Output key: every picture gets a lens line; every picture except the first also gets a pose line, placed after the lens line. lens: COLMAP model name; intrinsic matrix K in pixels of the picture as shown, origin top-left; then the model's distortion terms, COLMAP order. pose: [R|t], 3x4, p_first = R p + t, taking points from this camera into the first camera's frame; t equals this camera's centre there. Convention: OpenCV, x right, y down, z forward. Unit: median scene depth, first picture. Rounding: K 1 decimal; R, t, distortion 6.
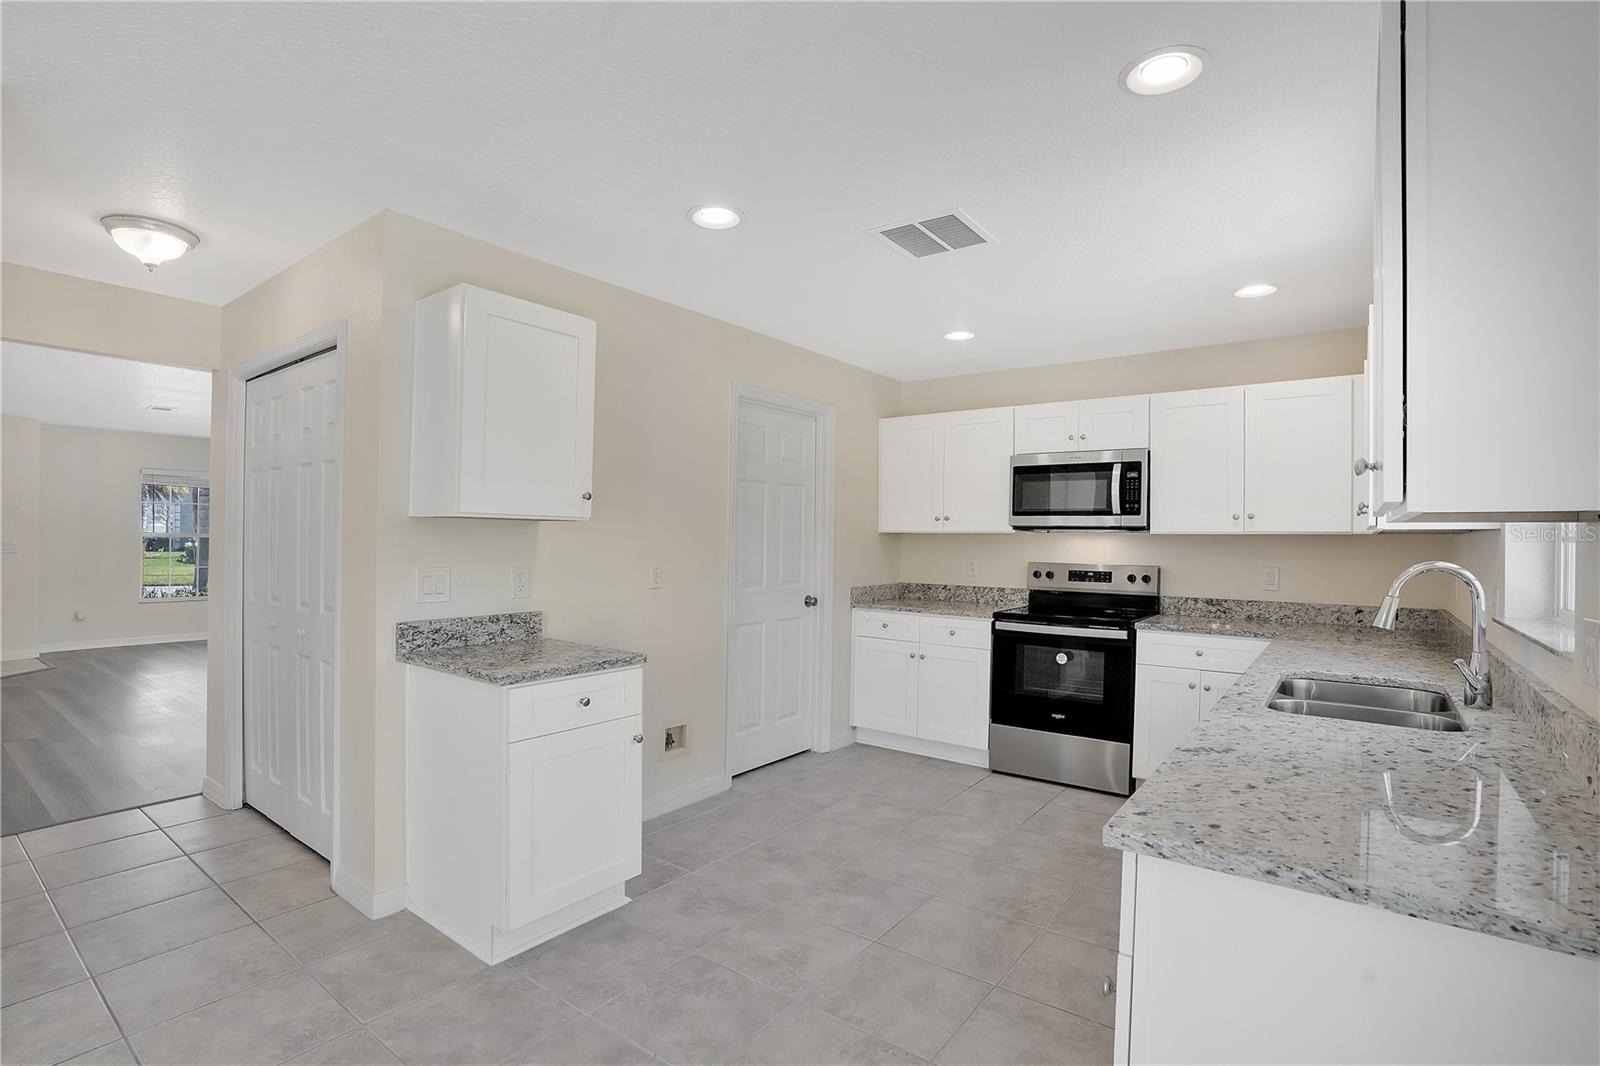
lens RADIAL K [[776.3, 0, 803.4], [0, 776.3, 524.9], [0, 0, 1]] dist [-0.045878, -0.000225]
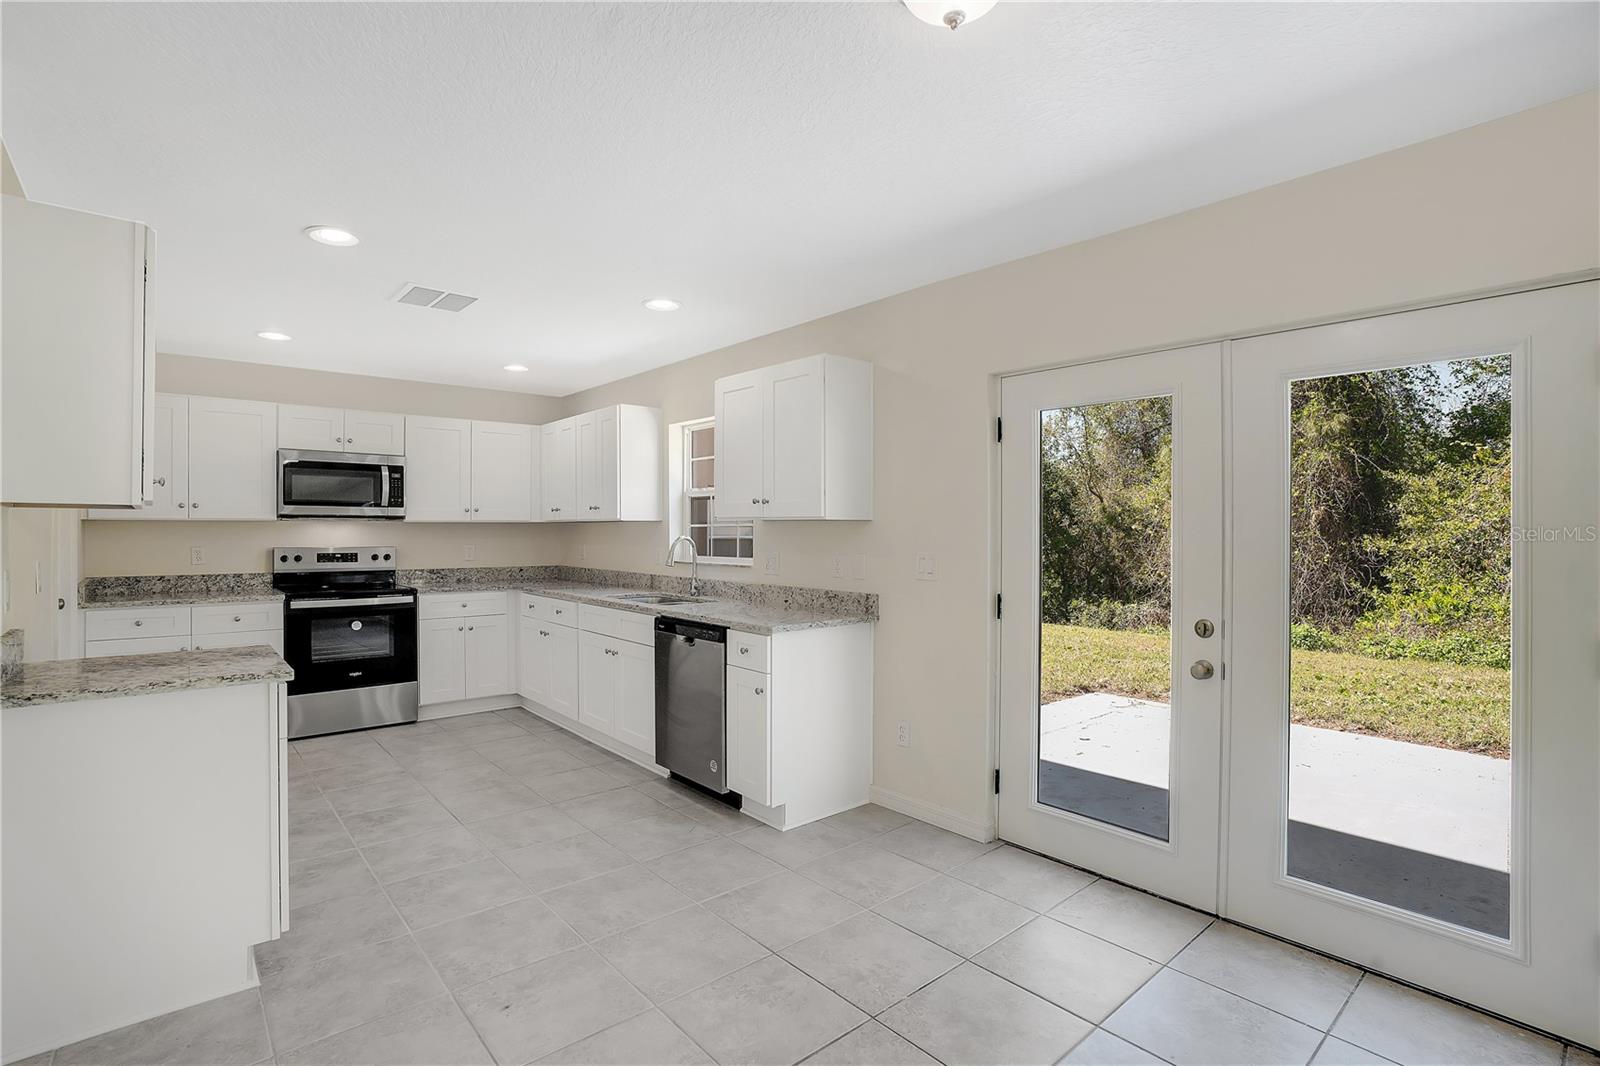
lens RADIAL K [[744.9, 0, 800.0], [0, 744.9, 533.0], [0, 0, 1]] dist [-0.047271, 0.000458]
pose [[0.201641, -0.017738, 0.979299, -0.628264], [-0.019585, 0.999563, 0.022138, -0.010110], [-0.979264, -0.023643, 0.201205, 0.093429]]
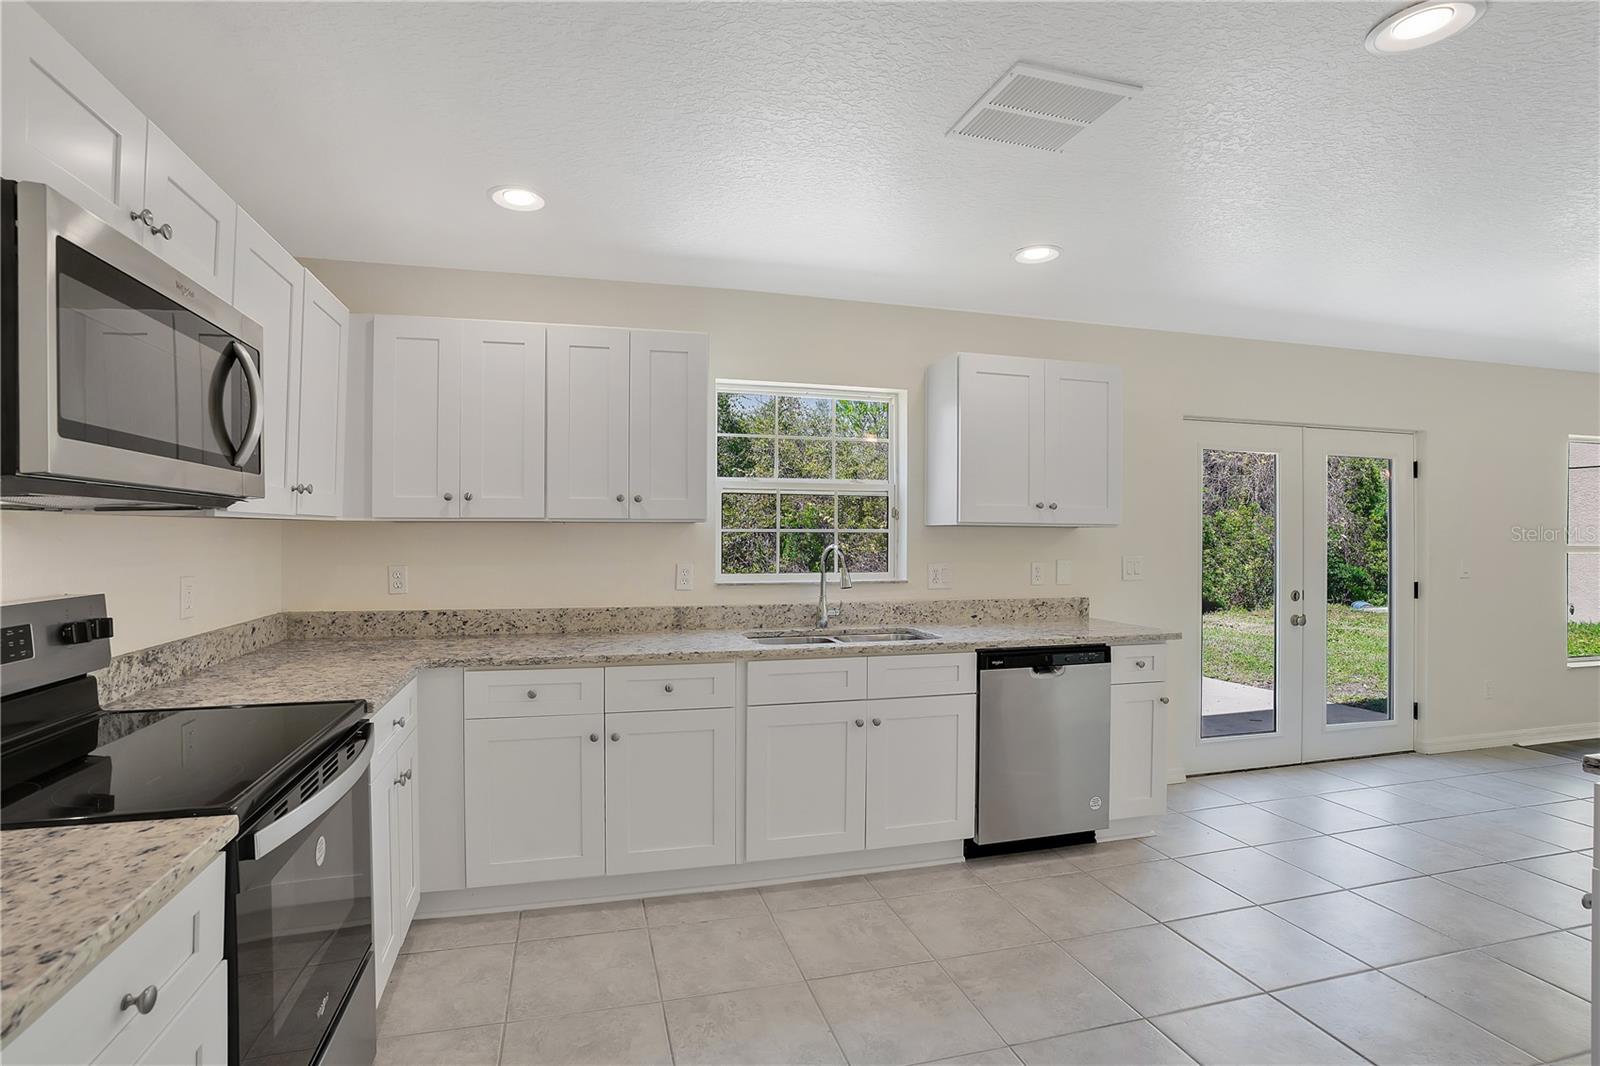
lens RADIAL K [[744.9, 0, 800.0], [0, 744.9, 533.0], [0, 0, 1]] dist [-0.047271, 0.000458]
pose [[-0.781662, -0.015278, 0.623515, -0.060465], [-0.026829, 0.999598, -0.009141, 0.016637], [-0.623125, -0.023874, -0.781758, 1.111133]]
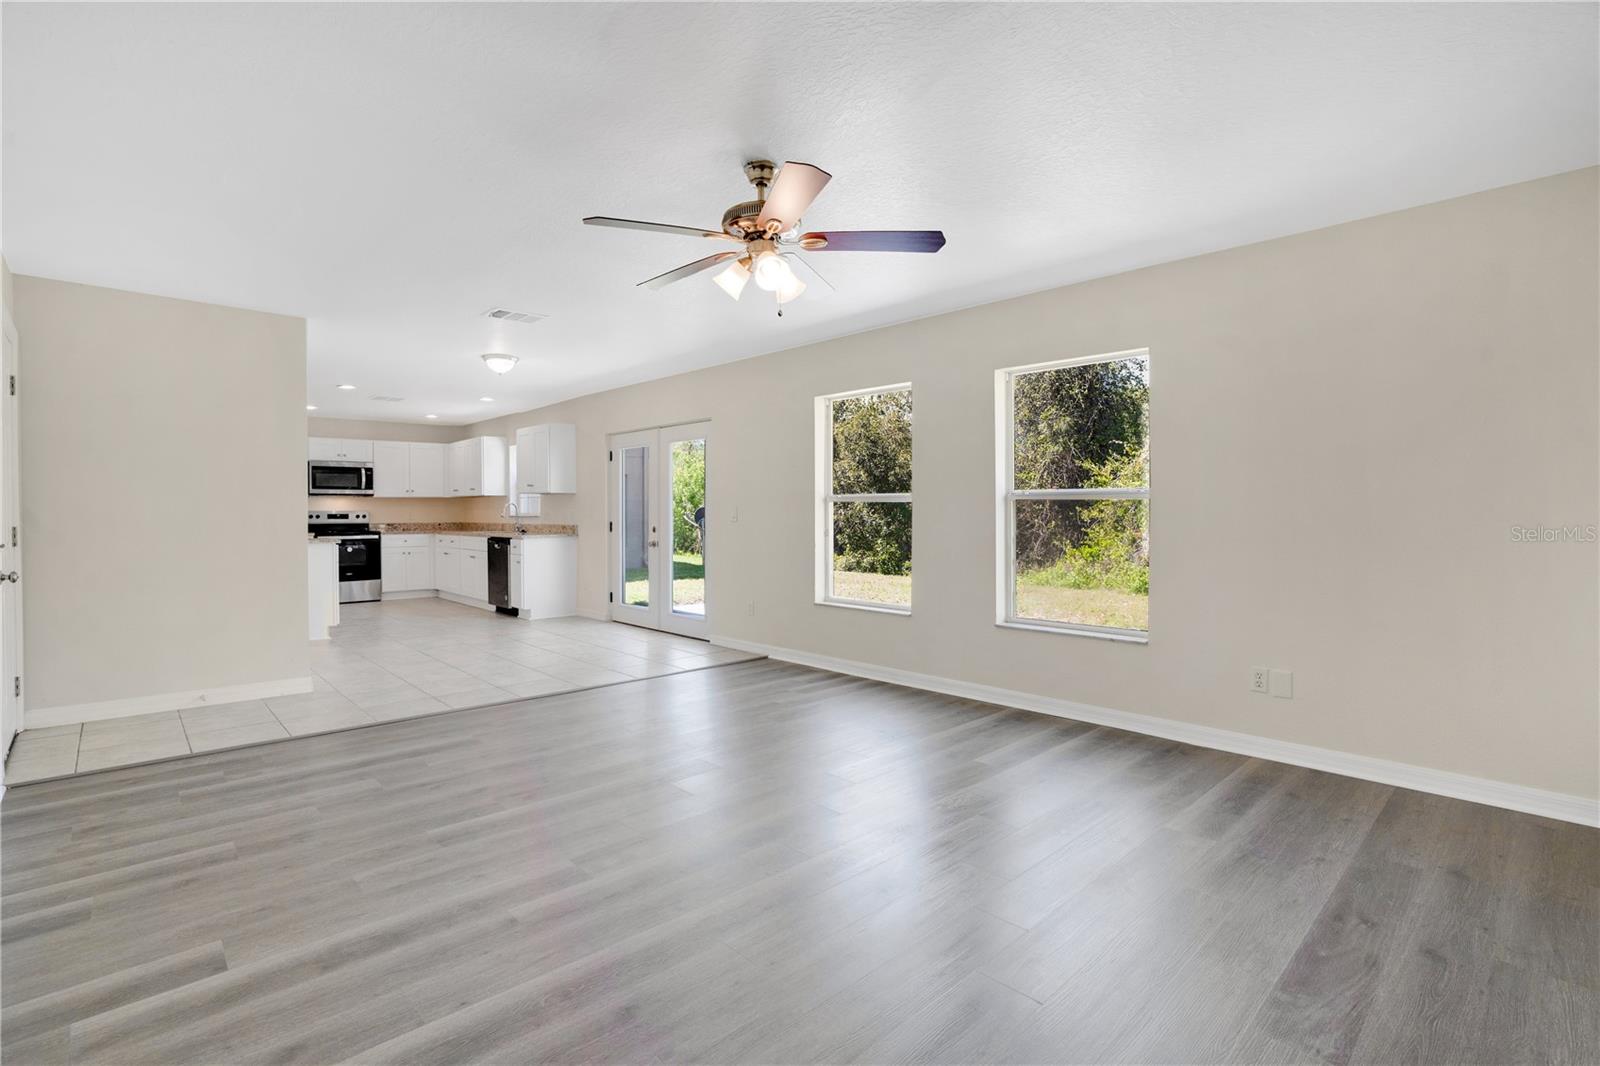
lens RADIAL K [[776.3, 0, 803.4], [0, 776.3, 524.9], [0, 0, 1]] dist [-0.045878, -0.000225]
pose [[0.181192, -0.029513, 0.983005, -1.691738], [-0.013927, 0.999372, 0.032571, 0.000837], [-0.983349, -0.019592, 0.180667, -0.785953]]
